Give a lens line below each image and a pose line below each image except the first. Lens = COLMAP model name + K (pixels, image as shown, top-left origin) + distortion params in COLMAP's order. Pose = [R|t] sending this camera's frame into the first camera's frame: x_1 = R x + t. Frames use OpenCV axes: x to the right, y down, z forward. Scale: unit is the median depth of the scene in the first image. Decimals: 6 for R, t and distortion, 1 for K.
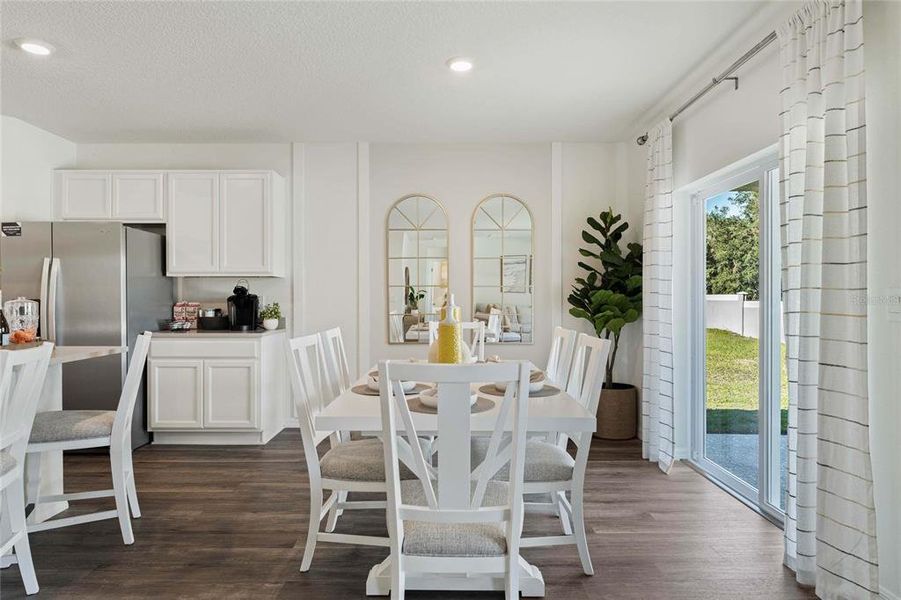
lens RADIAL K [[524.3, 0, 450.5], [0, 524.3, 300.0], [0, 0, 1]] dist [-0.000515, -0.000096]
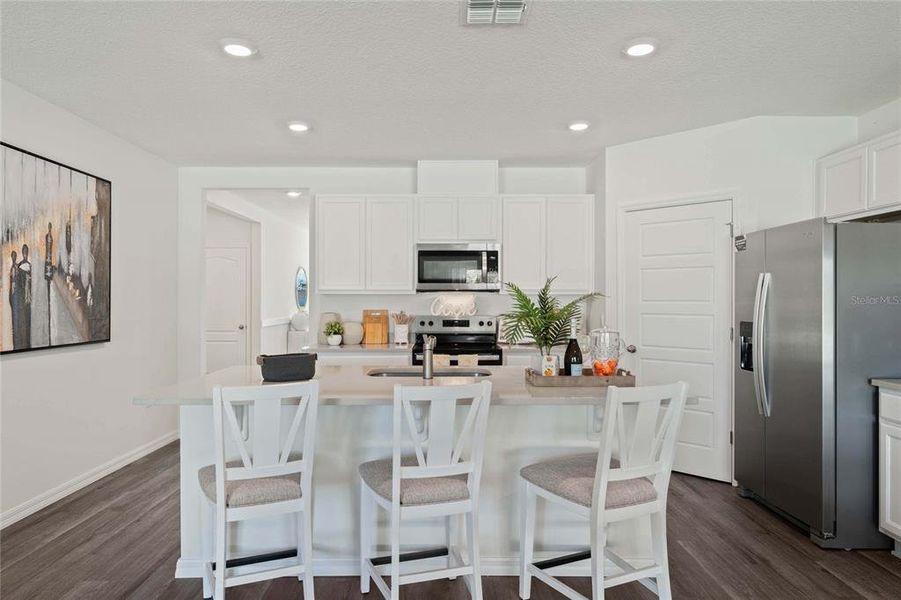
lens RADIAL K [[564.4, 0, 450.5], [0, 564.4, 300.0], [0, 0, 1]] dist [0.002462, 0.001105]
pose [[0.008239, 0.000745, -0.999966, 0.111123], [-0.006517, 0.999979, 0.000691, -0.030248], [0.999945, 0.006511, 0.008243, 0.430041]]
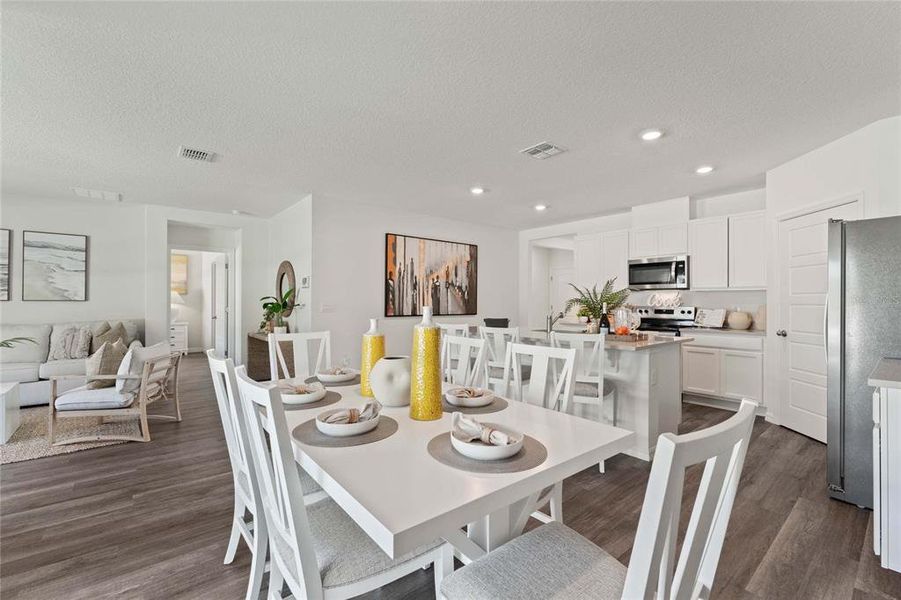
lens RADIAL K [[394.2, 0, 450.5], [0, 394.2, 300.0], [0, 0, 1]] dist [0.001741, -0.000341]
pose [[-0.766408, -0.004755, -0.642337, 0.209196], [-0.005883, 0.999983, -0.000383, -0.012679], [0.642327, 0.003485, -0.766422, 0.948798]]
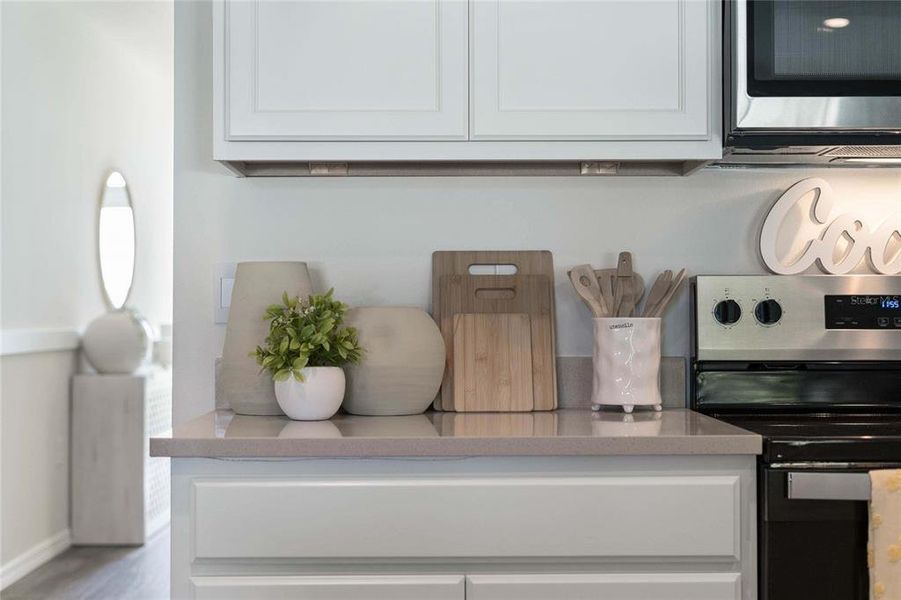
lens RADIAL K [[1267.5, 0, 450.5], [0, 1267.5, 300.0], [0, 0, 1]] dist [0.009218, 0.028706]
pose [[0.015338, -0.013043, -0.999797, -0.514877], [-0.002541, 0.999911, -0.013084, 0.020920], [0.999879, 0.002741, 0.015304, 0.258133]]
